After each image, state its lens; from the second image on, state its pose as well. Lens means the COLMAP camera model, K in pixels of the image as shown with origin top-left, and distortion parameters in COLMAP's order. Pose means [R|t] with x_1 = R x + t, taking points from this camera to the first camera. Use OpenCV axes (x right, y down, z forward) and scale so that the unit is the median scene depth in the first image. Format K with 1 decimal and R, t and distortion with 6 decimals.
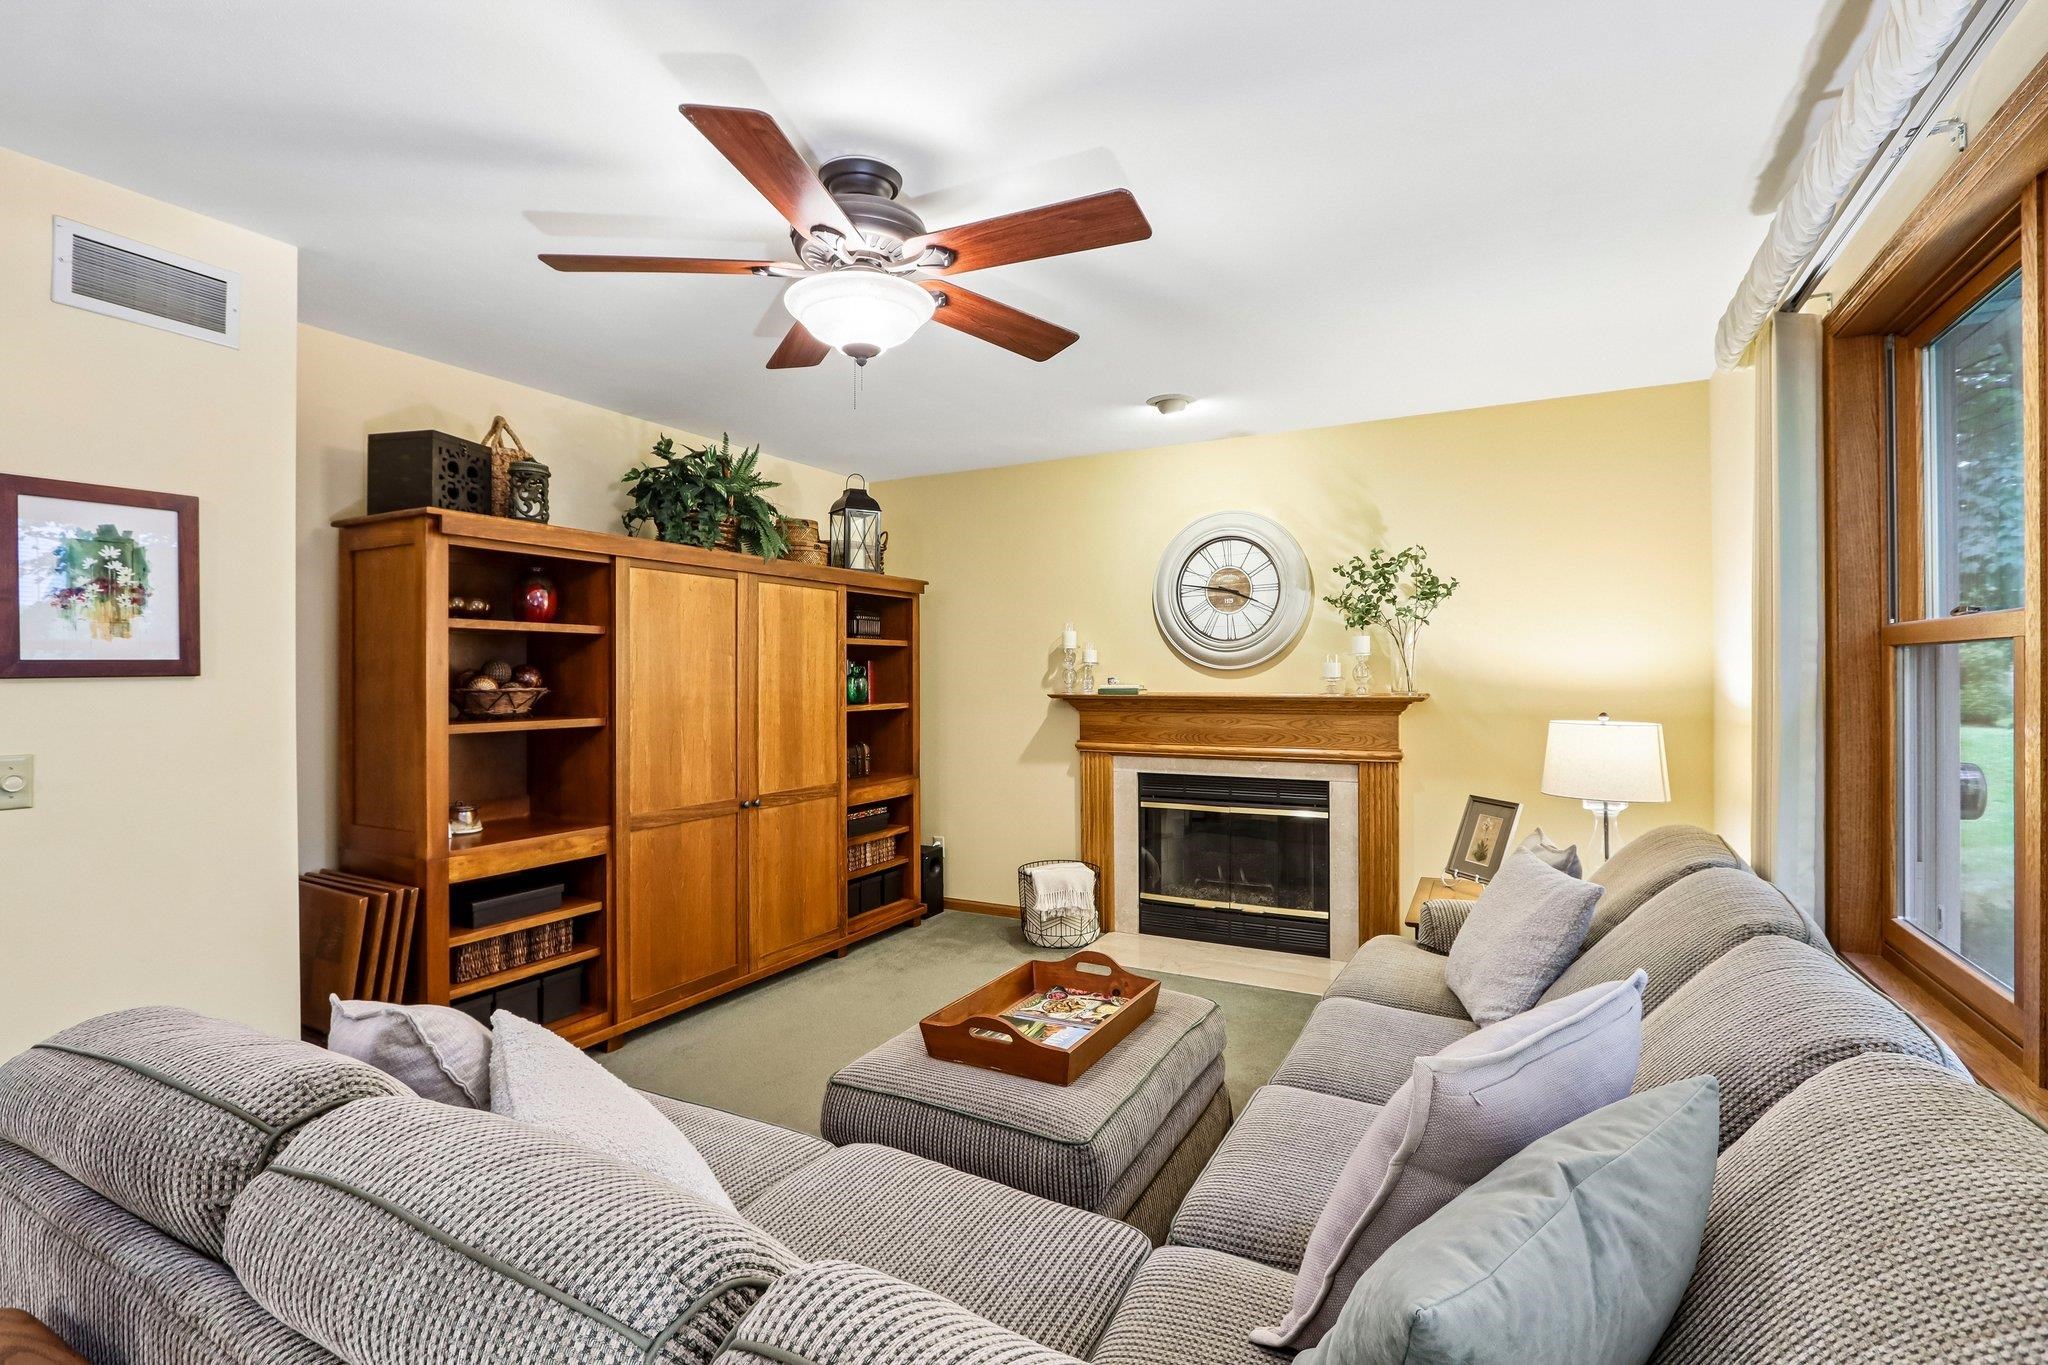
lens RADIAL K [[952.3, 0, 1023.2], [0, 952.3, 667.8], [0, 0, 1]] dist [-0.028390, 0.008797]
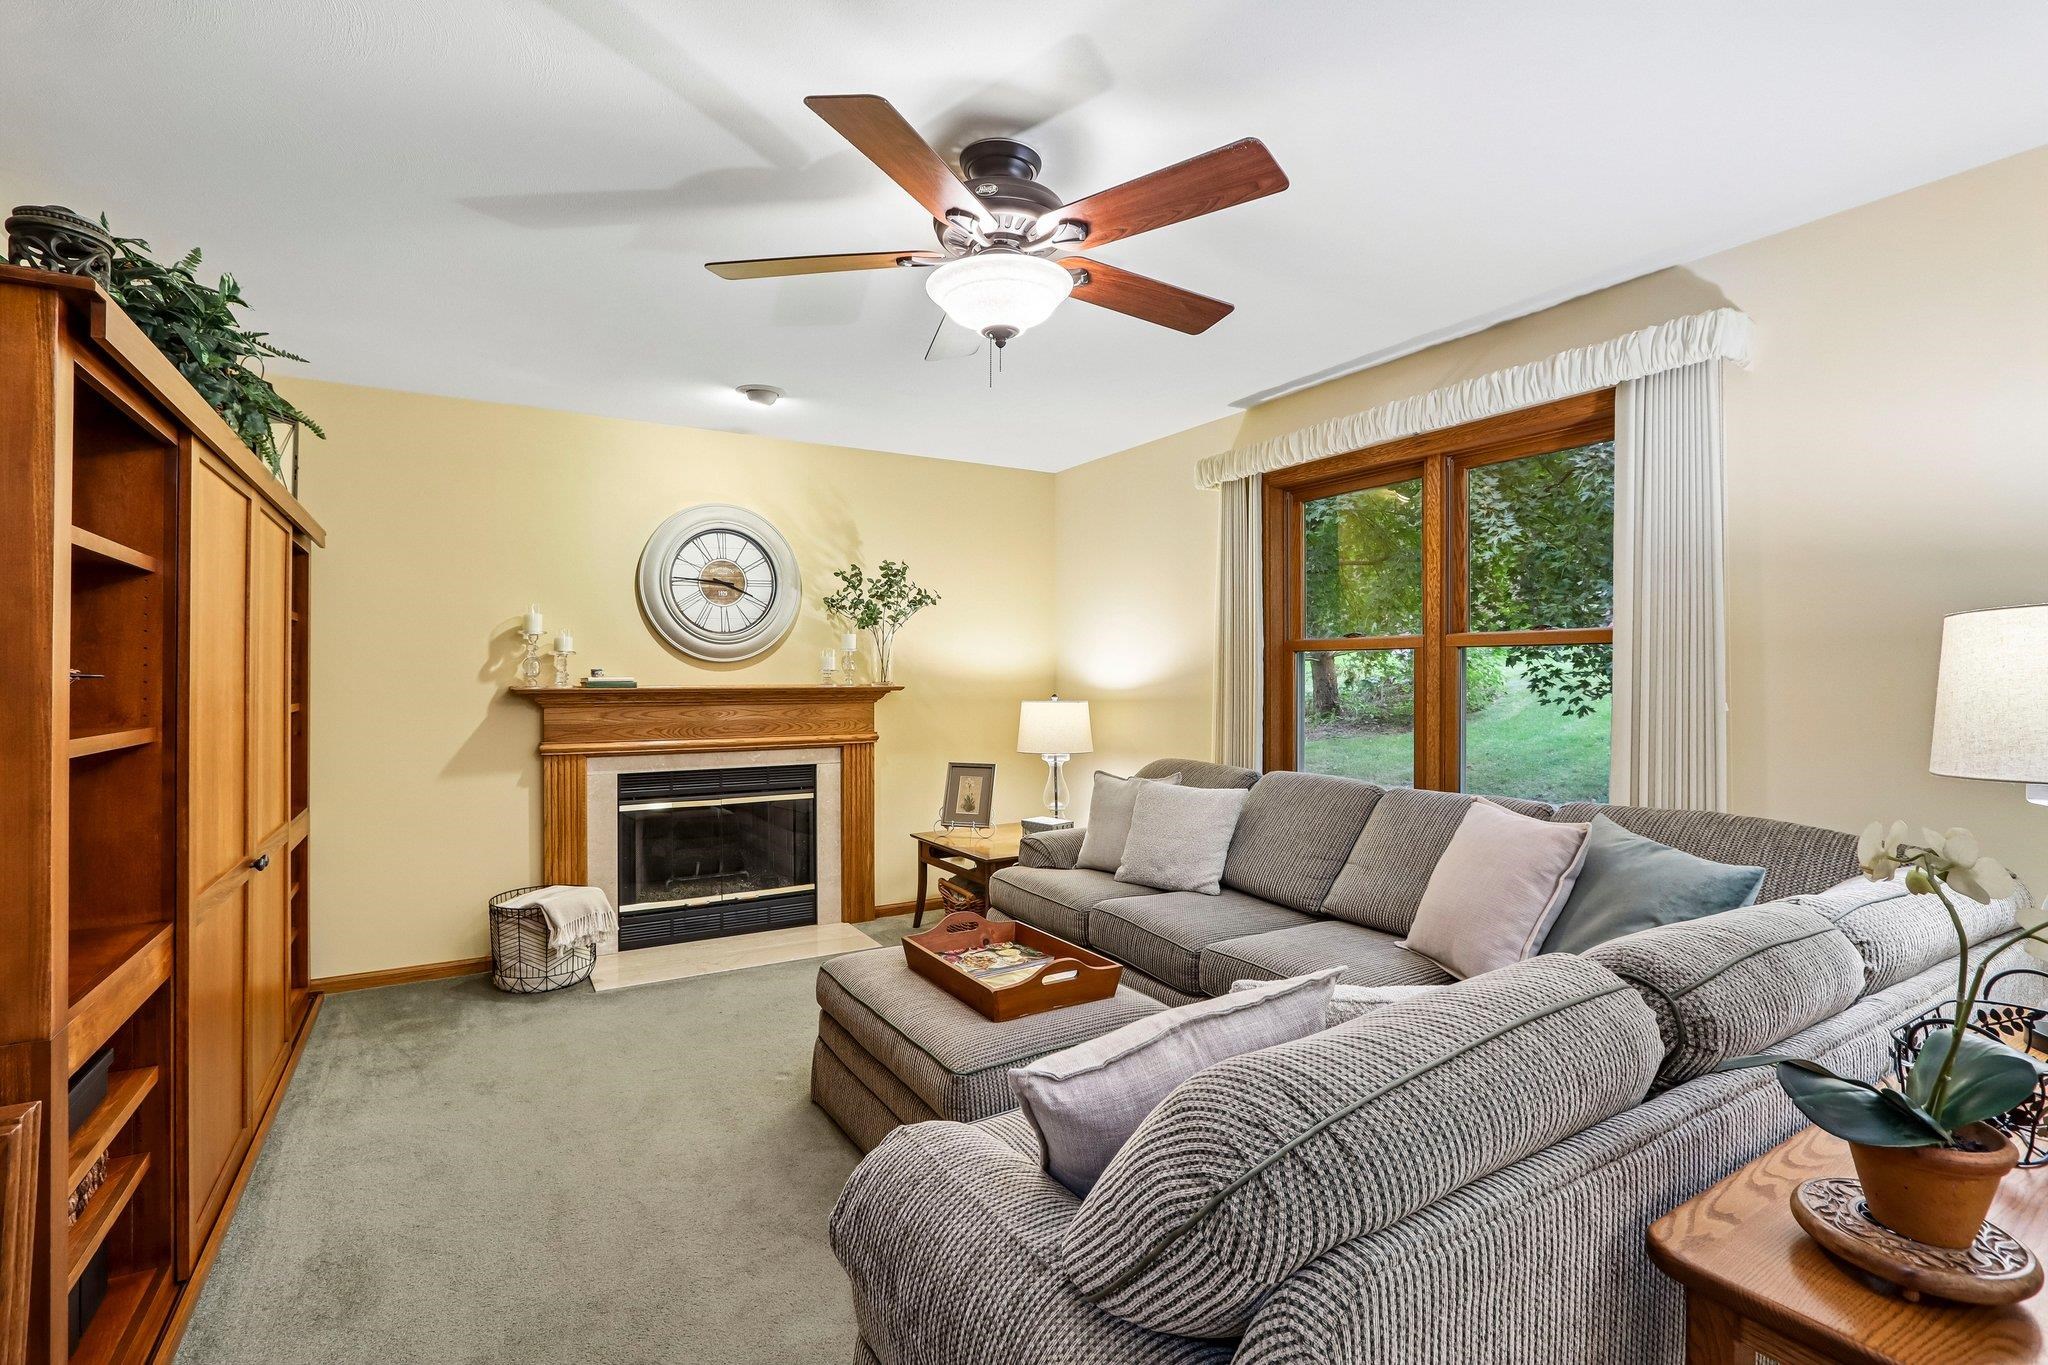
lens RADIAL K [[952.3, 0, 1023.2], [0, 952.3, 667.8], [0, 0, 1]] dist [-0.028390, 0.008797]
pose [[0.497951, 0.012791, 0.867111, -0.514301], [-0.008098, 0.999916, -0.010099, 0.016164], [-0.867167, -0.001993, 0.498013, 0.237287]]
